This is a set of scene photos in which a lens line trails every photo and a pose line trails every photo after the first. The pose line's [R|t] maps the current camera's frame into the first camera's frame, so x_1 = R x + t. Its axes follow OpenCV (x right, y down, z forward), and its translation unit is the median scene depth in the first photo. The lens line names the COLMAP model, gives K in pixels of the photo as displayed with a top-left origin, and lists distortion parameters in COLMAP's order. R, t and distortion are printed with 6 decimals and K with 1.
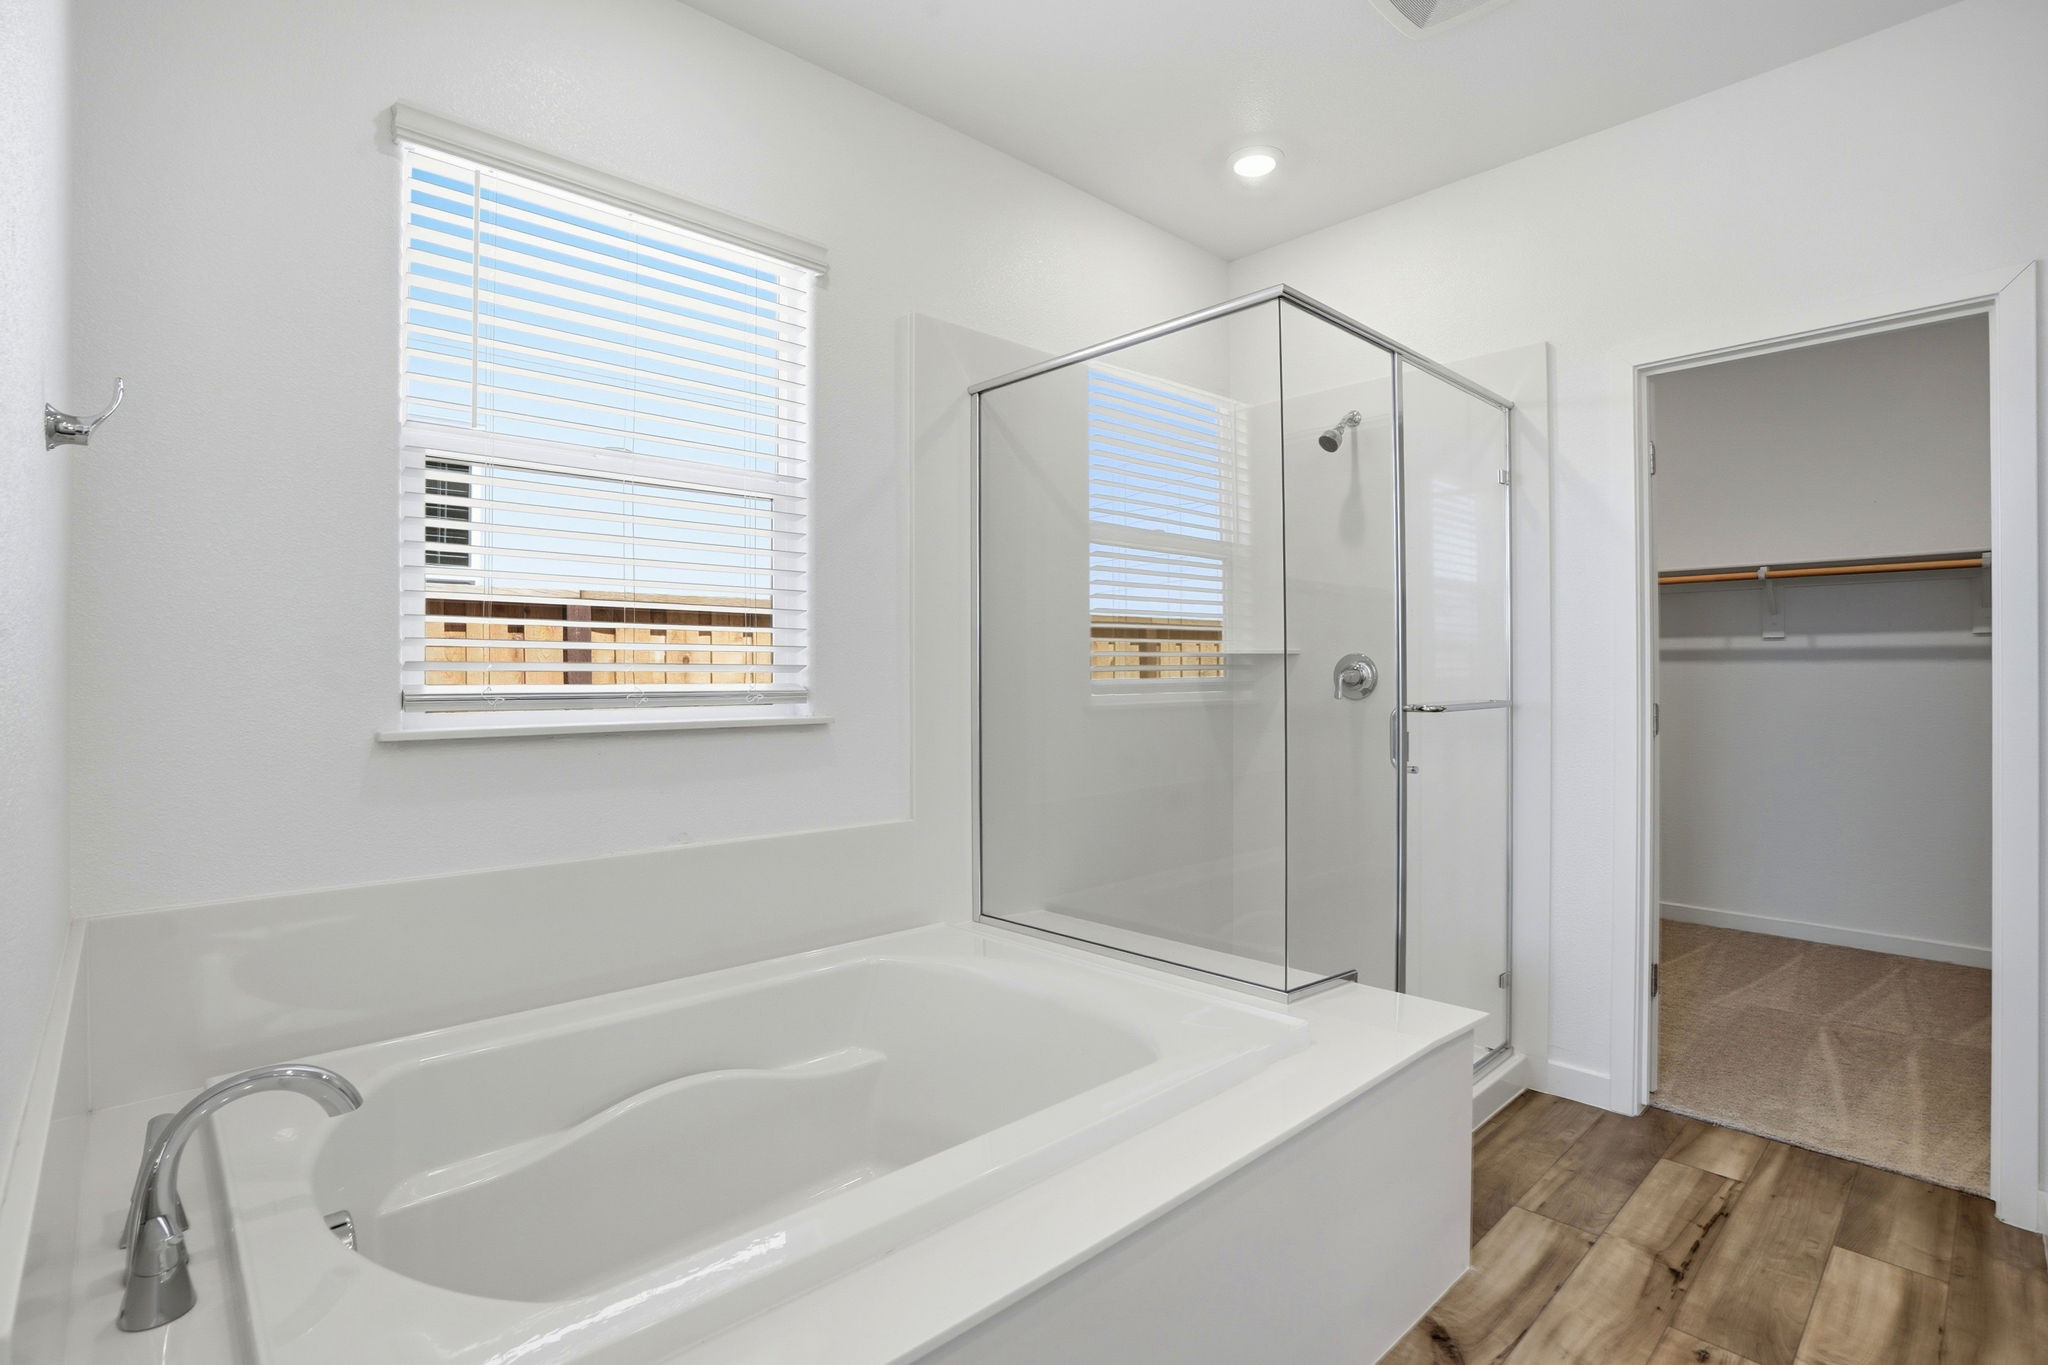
lens RADIAL K [[979.5, 0, 1014.7], [0, 979.5, 682.6], [0, 0, 1]] dist [-0.065090, 0.023861]
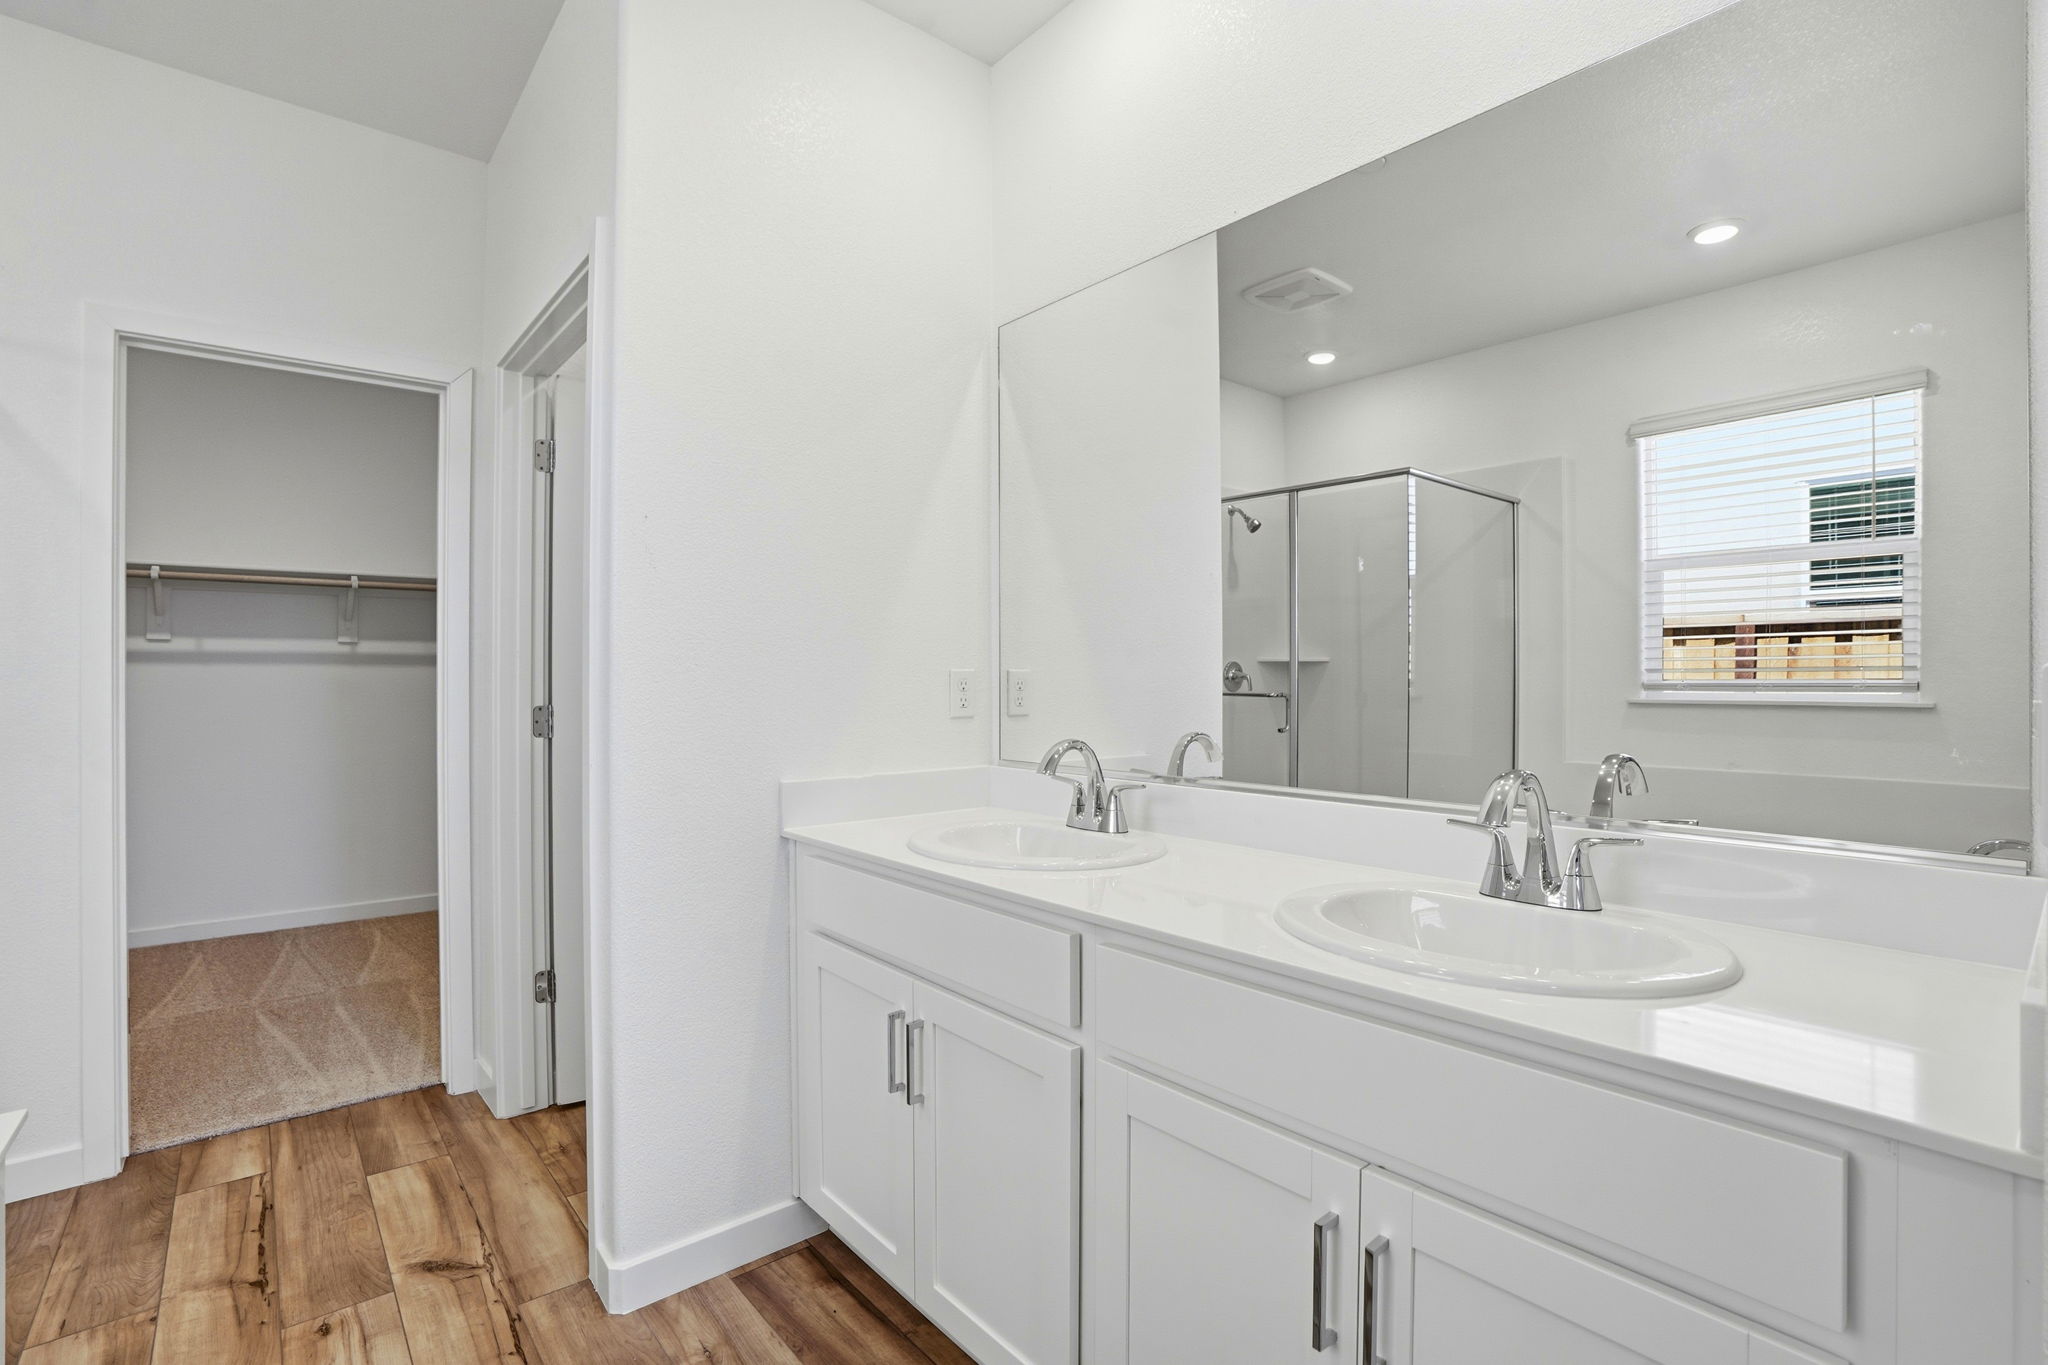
lens RADIAL K [[947.8, 0, 1024.0], [0, 947.8, 682.5], [0, 0, 1]] dist [-0.059703, 0.020972]
pose [[0.050107, -0.005810, 0.998727, -0.170369], [0.008362, 0.999950, 0.005397, -0.000931], [-0.998709, 0.008080, 0.050153, 0.120368]]
